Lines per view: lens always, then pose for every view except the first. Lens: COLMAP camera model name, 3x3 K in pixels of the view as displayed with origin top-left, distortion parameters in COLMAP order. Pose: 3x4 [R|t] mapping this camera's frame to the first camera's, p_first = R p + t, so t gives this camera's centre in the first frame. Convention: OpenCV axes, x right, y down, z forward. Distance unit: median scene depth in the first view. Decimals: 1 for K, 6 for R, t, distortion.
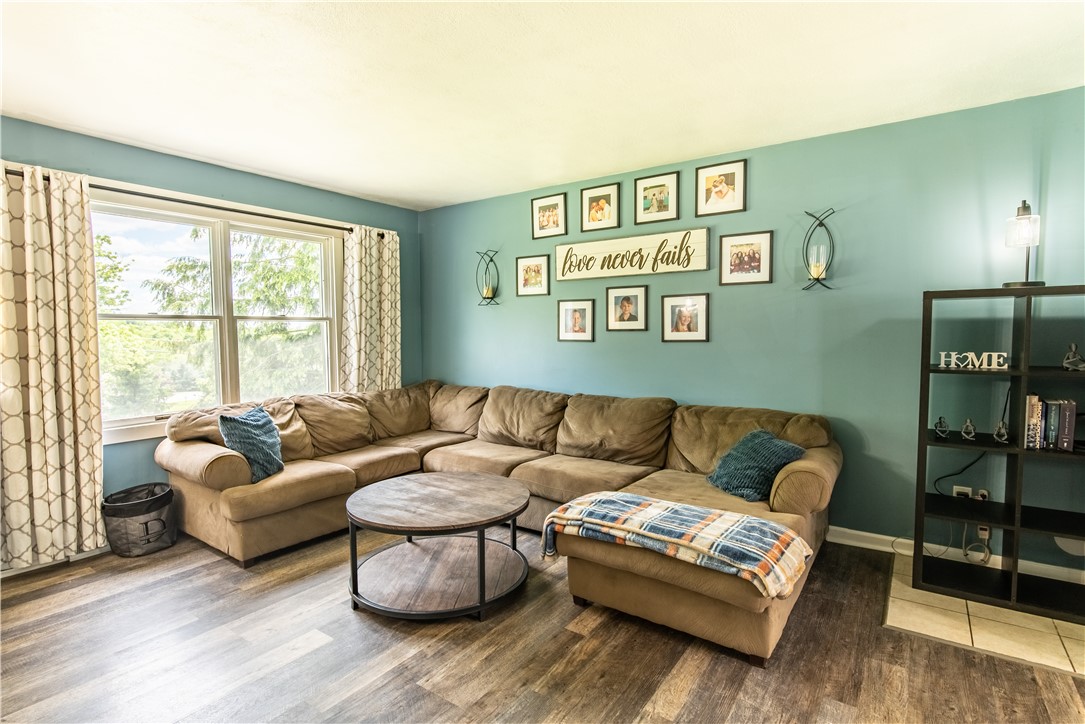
lens RADIAL K [[546.3, 0, 538.4], [0, 546.3, 363.9], [0, 0, 1]] dist [-0.020418, 0.000269]
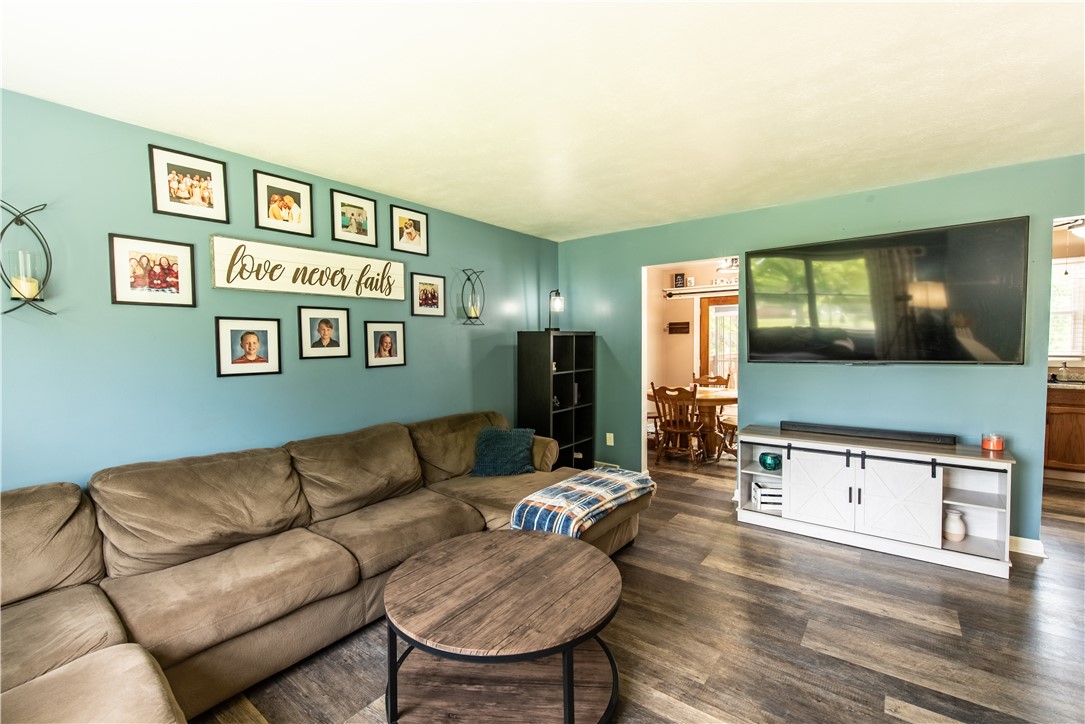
lens RADIAL K [[481.4, 0, 537.3], [0, 481.4, 359.2], [0, 0, 1]] dist [0.000683, -0.001043]
pose [[0.022469, -0.034283, 0.999160, -0.626508], [0.068011, 0.997149, 0.032684, -0.063565], [-0.997431, 0.067220, 0.024737, 0.670994]]
